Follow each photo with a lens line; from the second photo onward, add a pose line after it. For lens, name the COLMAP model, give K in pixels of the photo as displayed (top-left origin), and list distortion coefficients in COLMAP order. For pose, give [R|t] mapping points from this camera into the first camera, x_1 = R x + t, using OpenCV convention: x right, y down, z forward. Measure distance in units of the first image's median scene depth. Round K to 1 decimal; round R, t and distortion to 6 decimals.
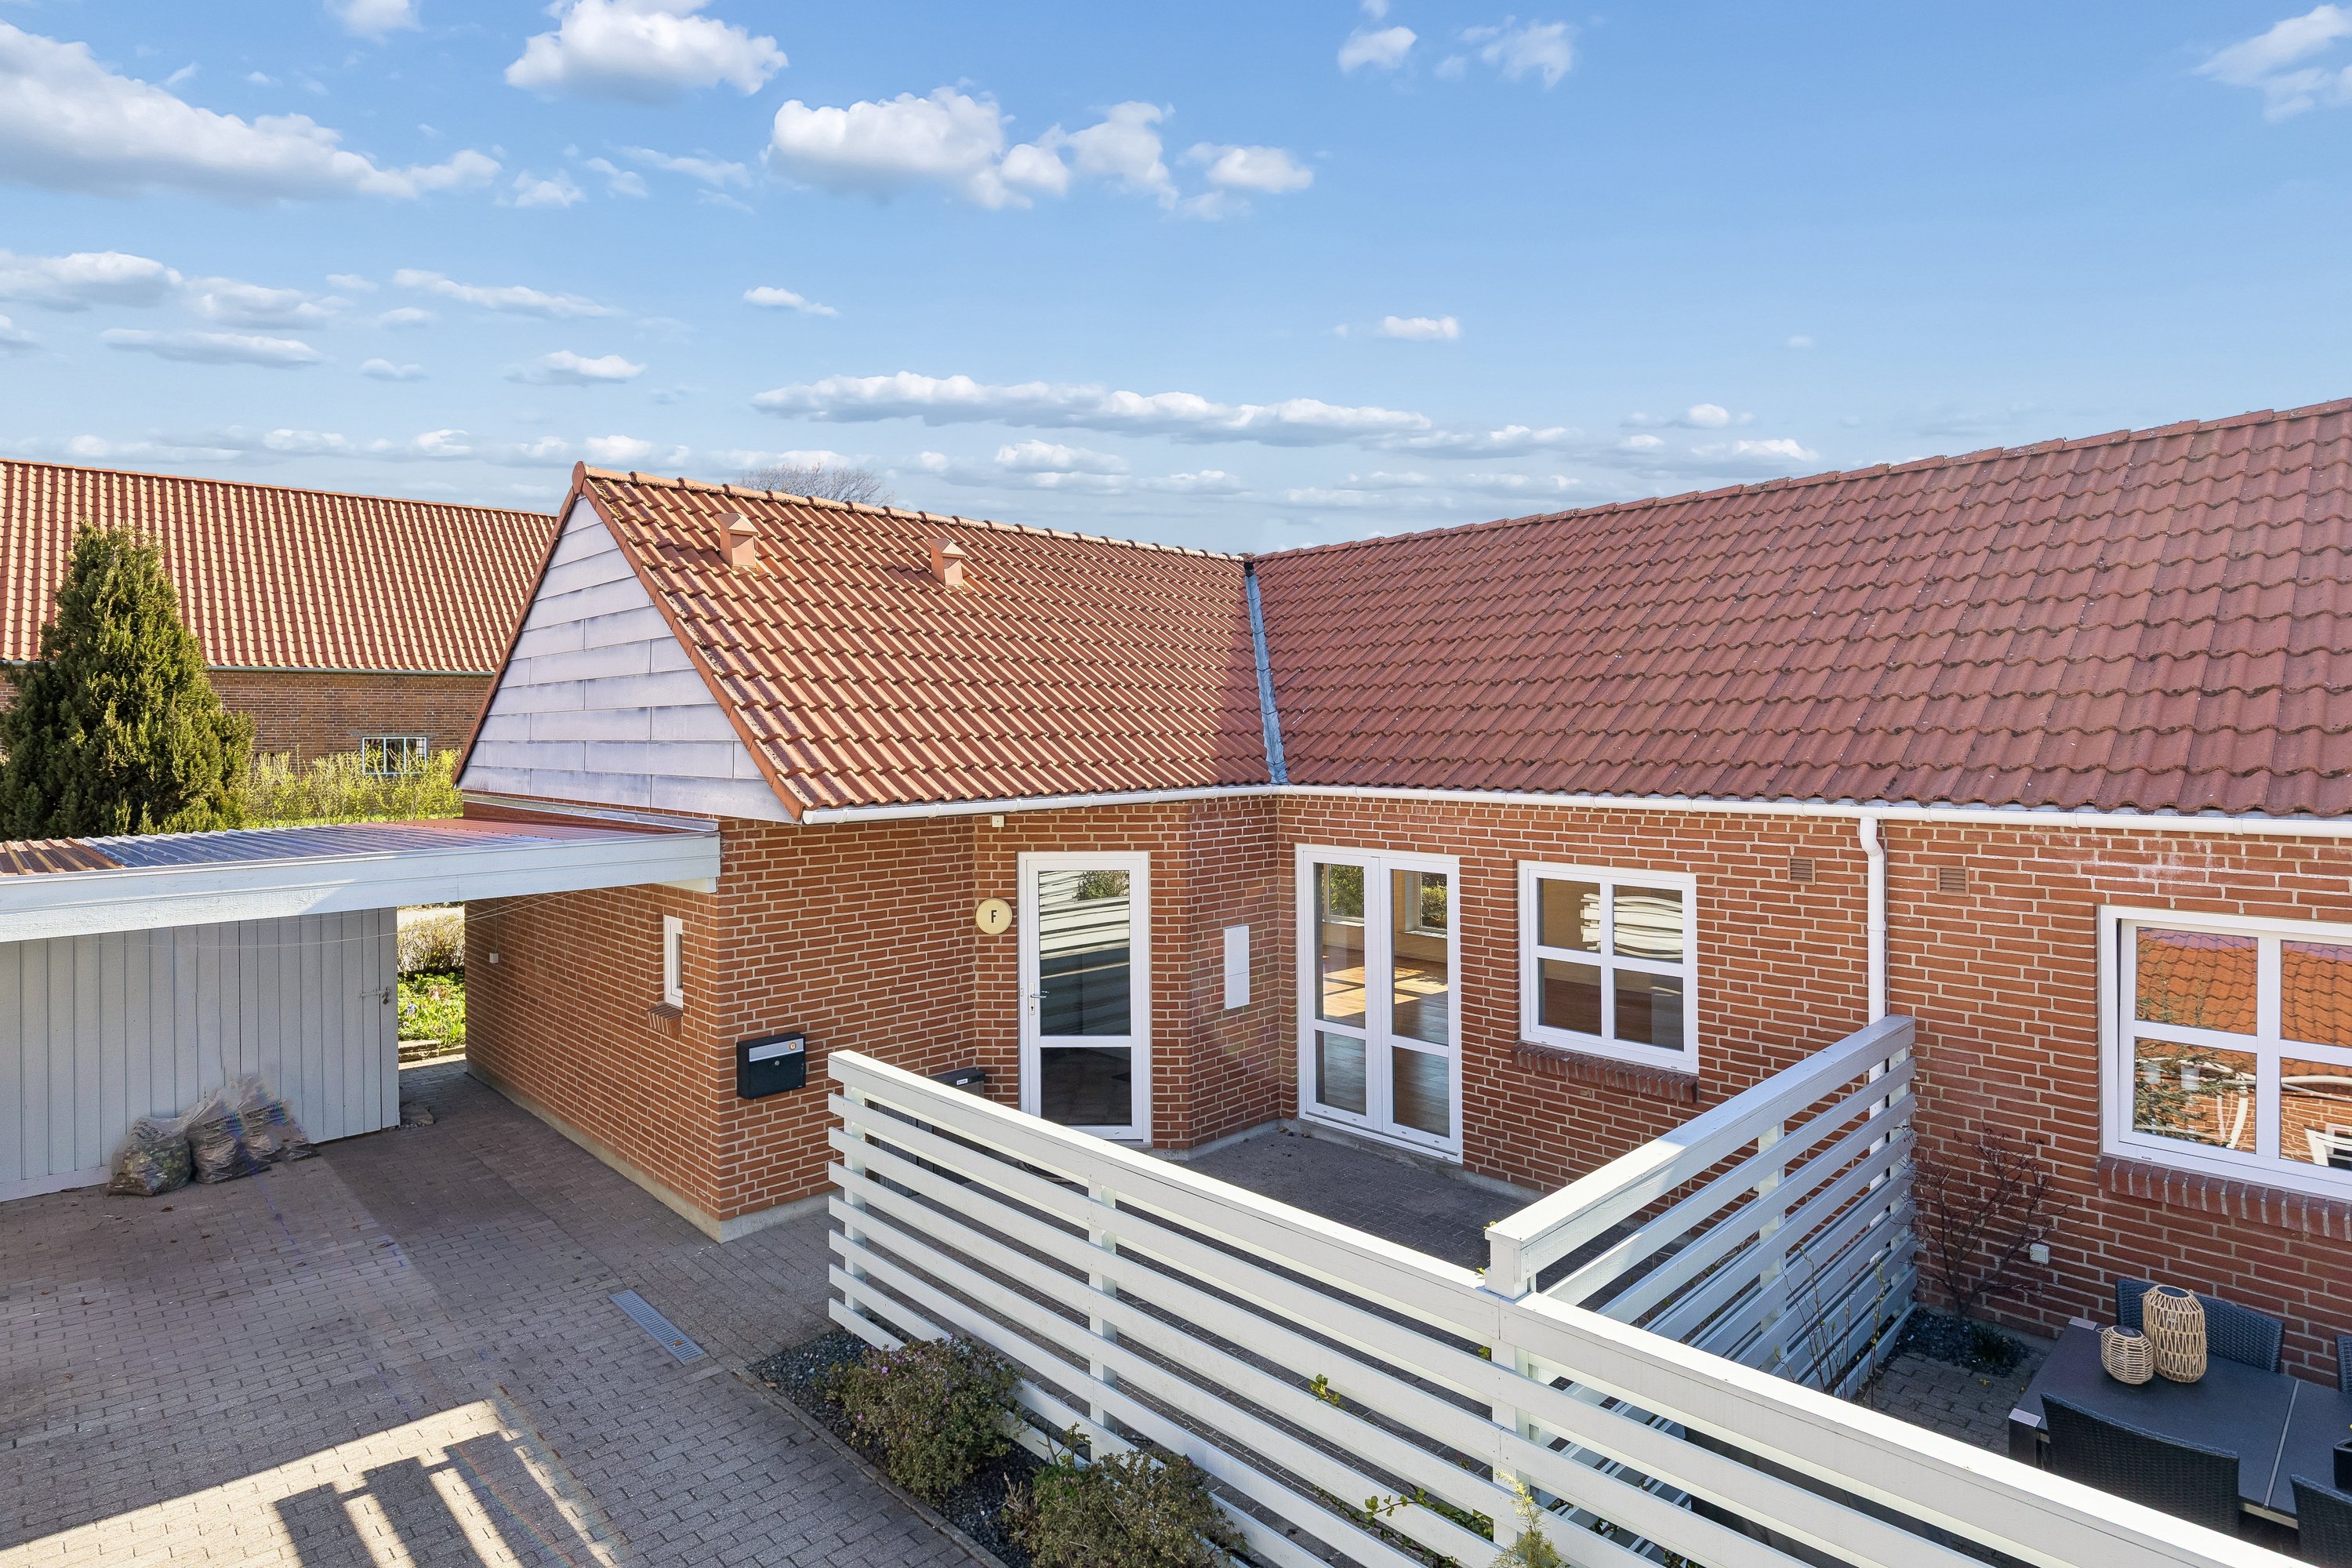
lens RADIAL K [[1212.8, 0, 1126.5], [0, 1212.8, 710.2], [0, 0, 1]] dist [0.002819, -0.003838]
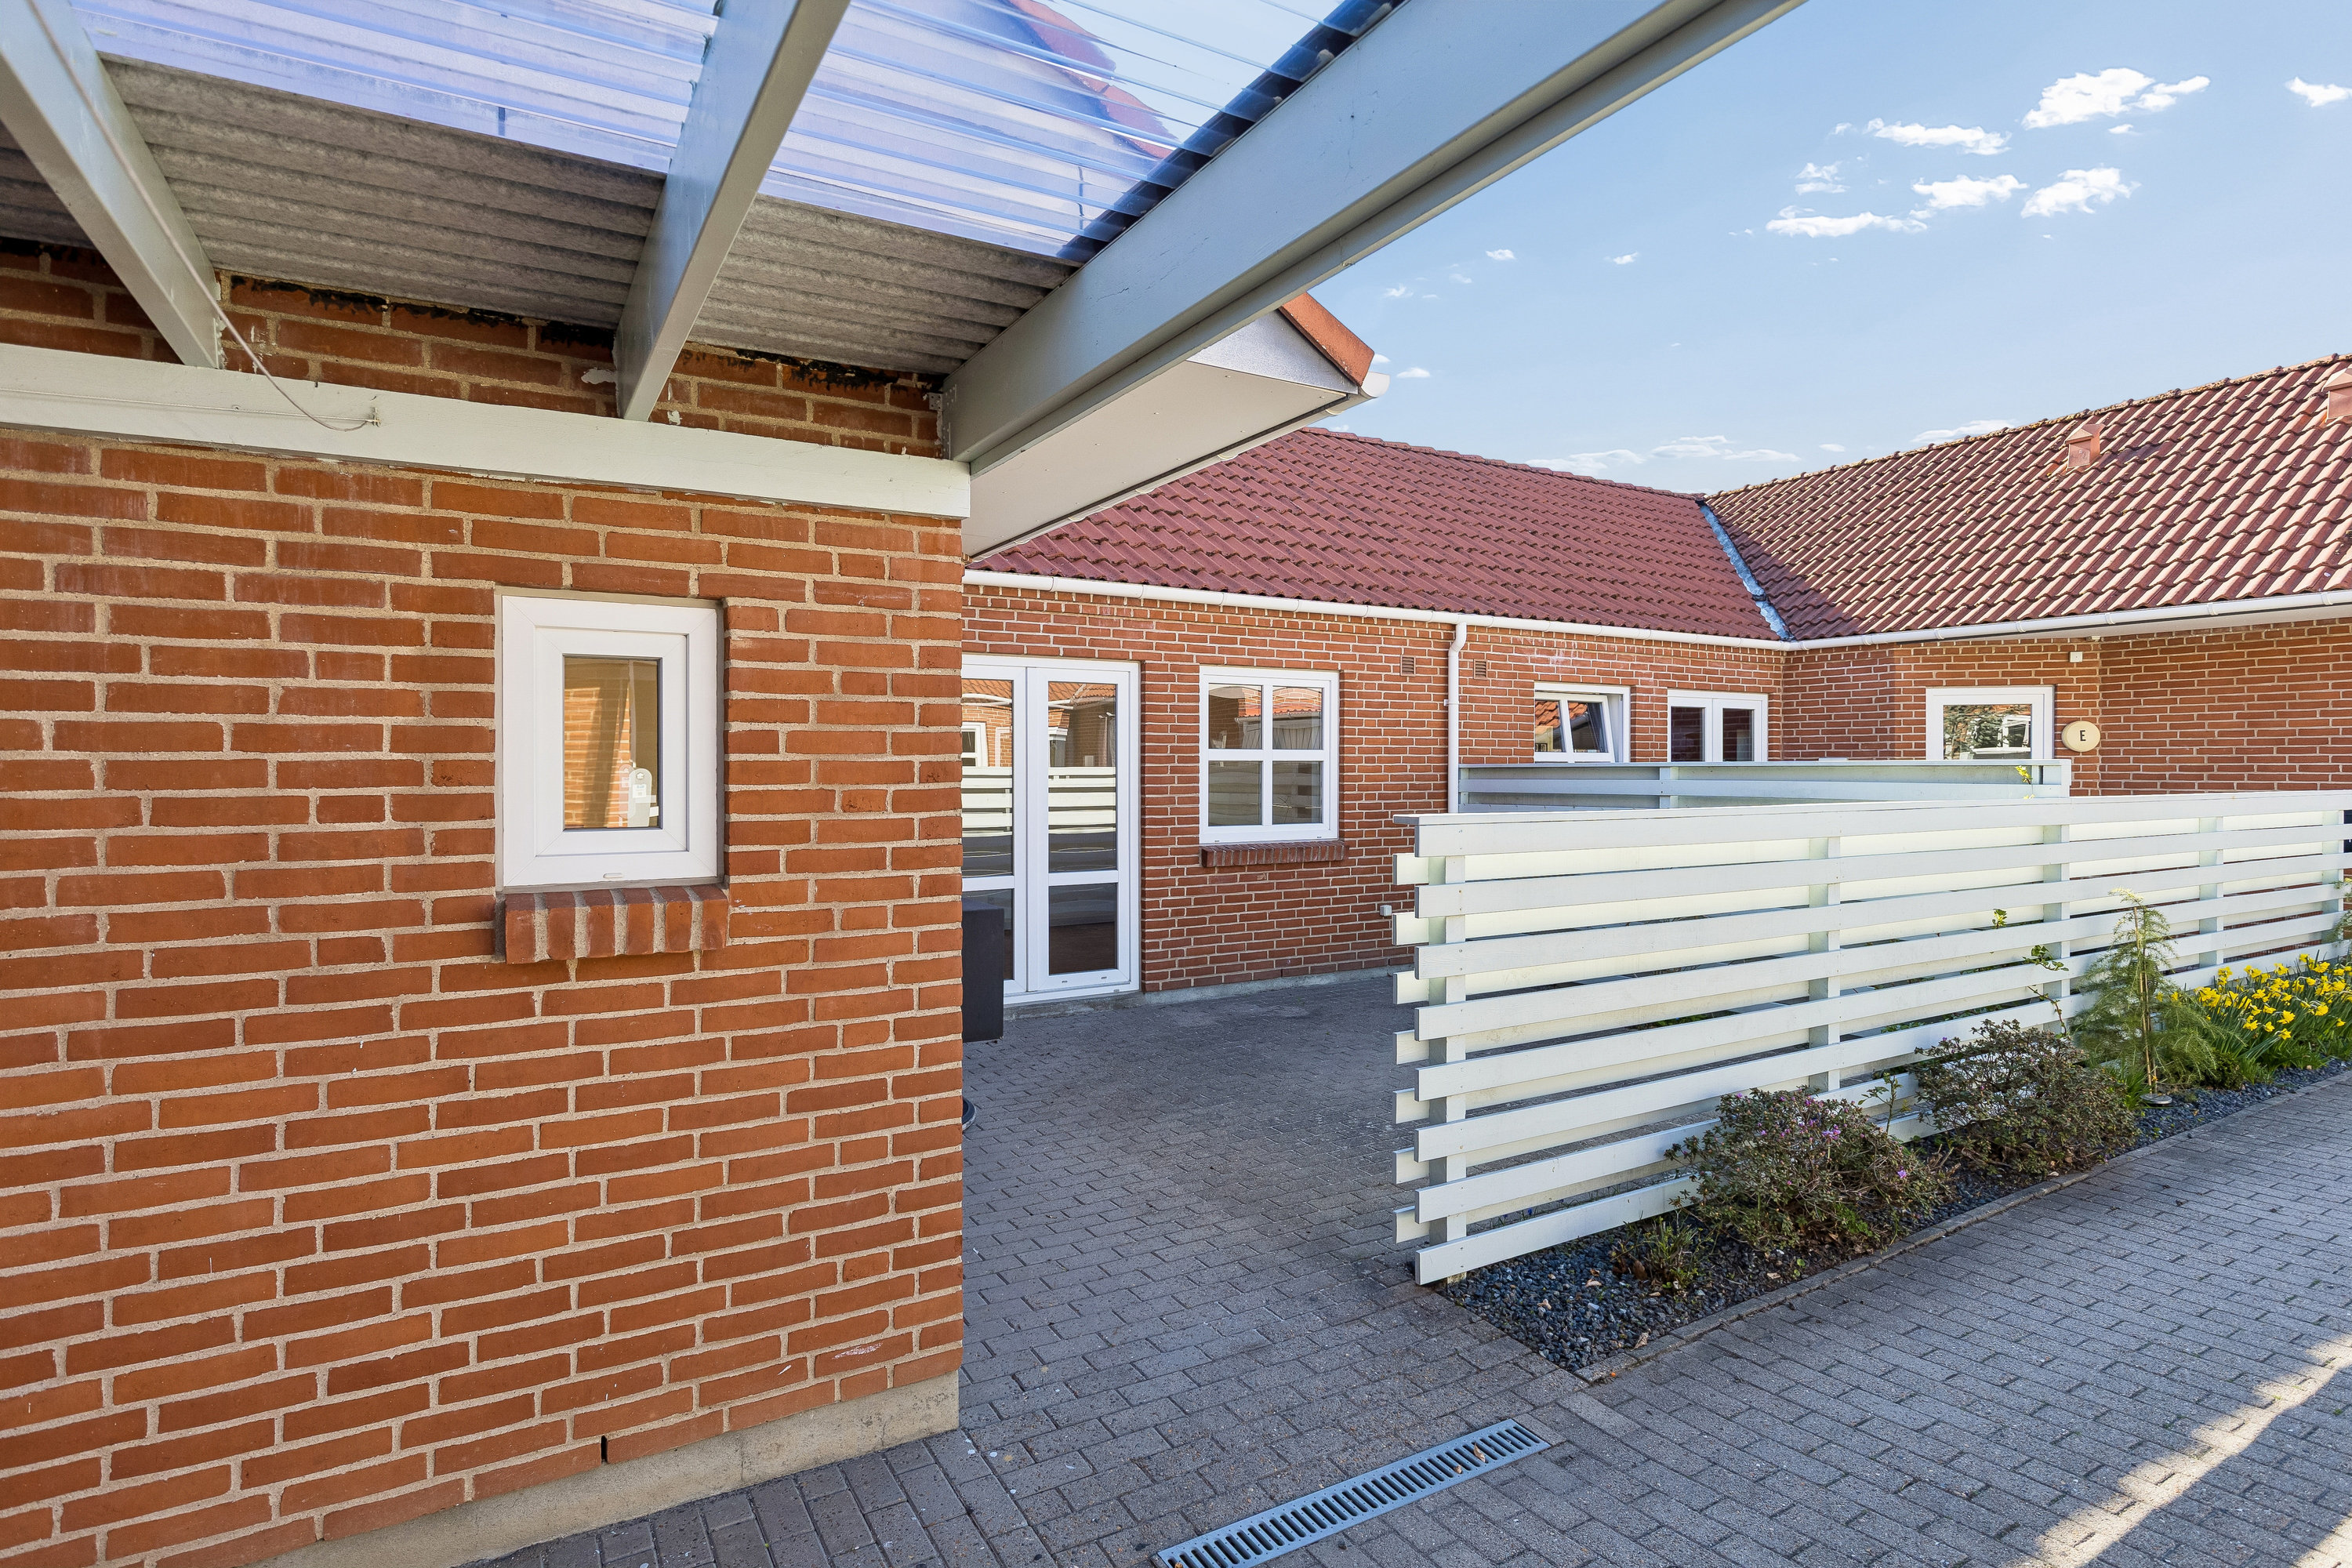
lens RADIAL K [[1212.8, 0, 1182.8], [0, 1212.8, 745.3], [0, 0, 1]] dist [0.002819, -0.003838]
pose [[0.213030, 0.029232, 0.976608, -0.606412], [-0.024375, 0.999400, -0.024597, 0.197657], [-0.976741, -0.018565, 0.213615, 0.733012]]
